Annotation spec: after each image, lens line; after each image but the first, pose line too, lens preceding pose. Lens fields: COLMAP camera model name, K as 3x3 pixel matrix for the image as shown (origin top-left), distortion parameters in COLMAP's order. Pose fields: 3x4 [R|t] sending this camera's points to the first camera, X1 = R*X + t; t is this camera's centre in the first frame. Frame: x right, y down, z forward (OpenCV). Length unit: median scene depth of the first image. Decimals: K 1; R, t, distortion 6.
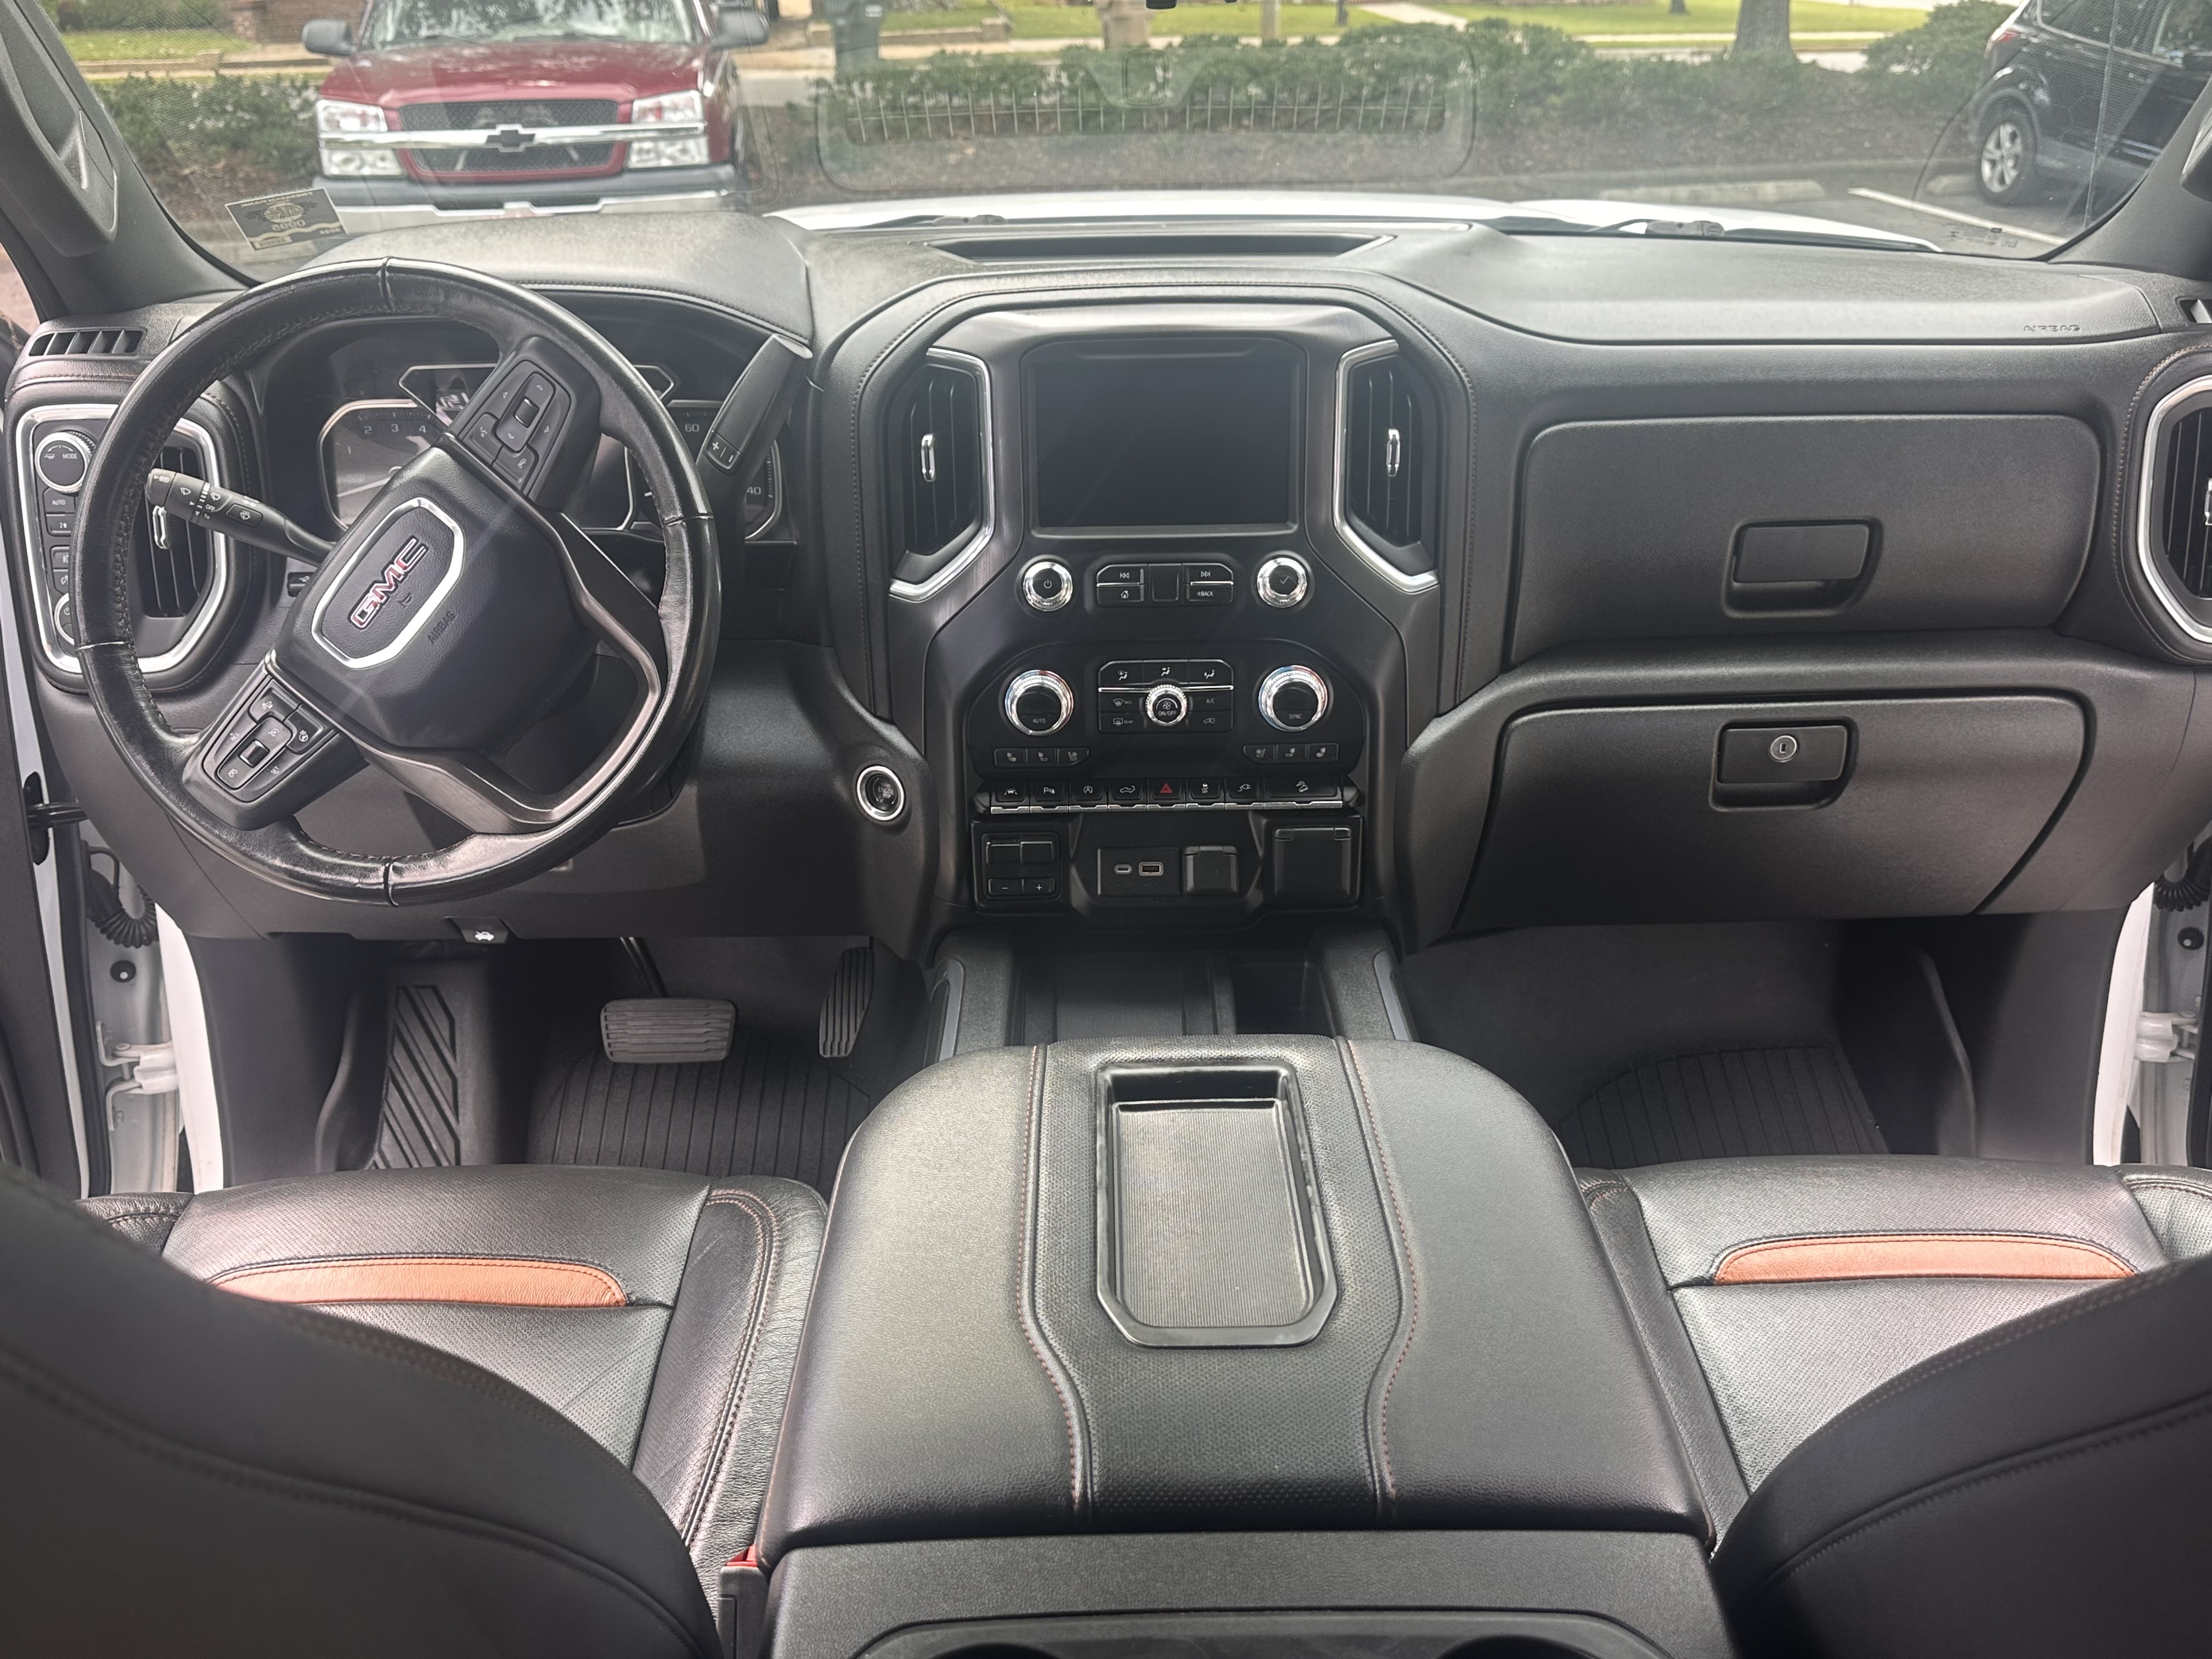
lens RADIAL K [[1897.8, 0, 1106.0], [0, 1897.8, 829.5], [0, 0, 1]] dist [0.047065, -0.081822]
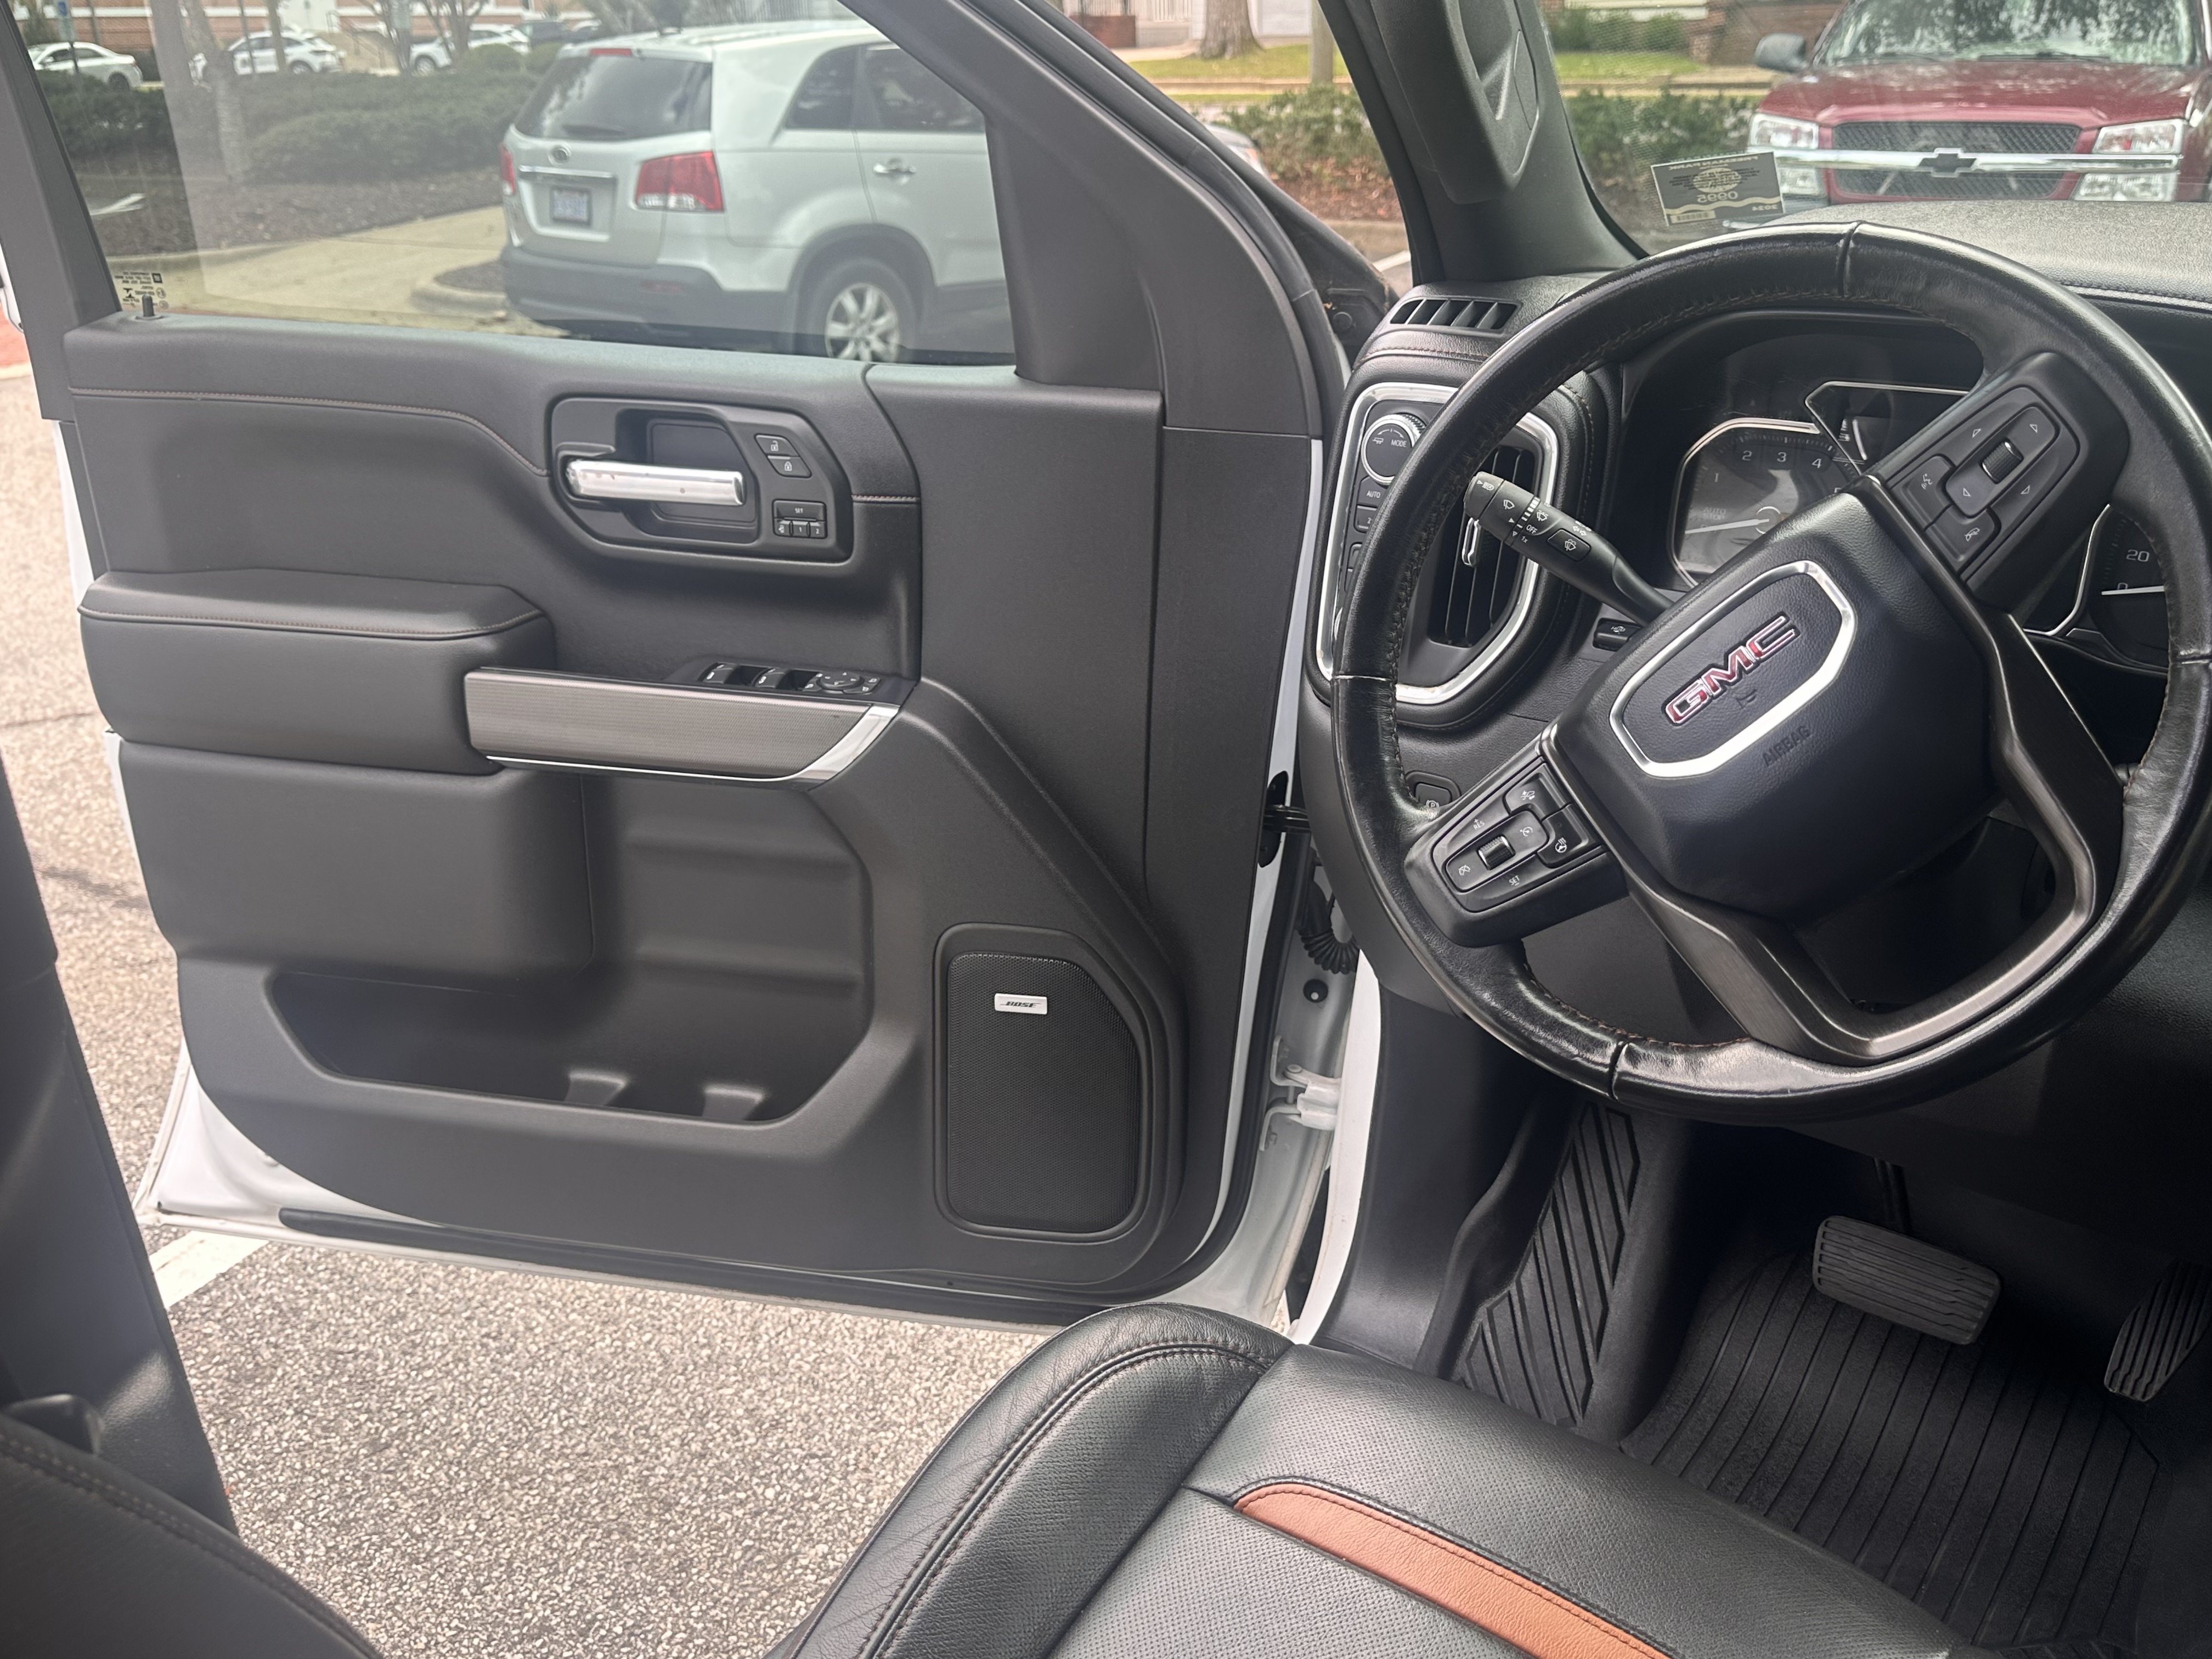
lens RADIAL K [[1929.2, 0, 1109.0], [0, 1929.2, 802.2], [0, 0, 1]] dist [0.167779, -0.323554]
pose [[0.785243, 0.235626, -0.572603, -0.102759], [-0.254765, 0.965808, 0.048055, -0.046423], [0.564348, 0.108144, 0.818423, 0.220883]]
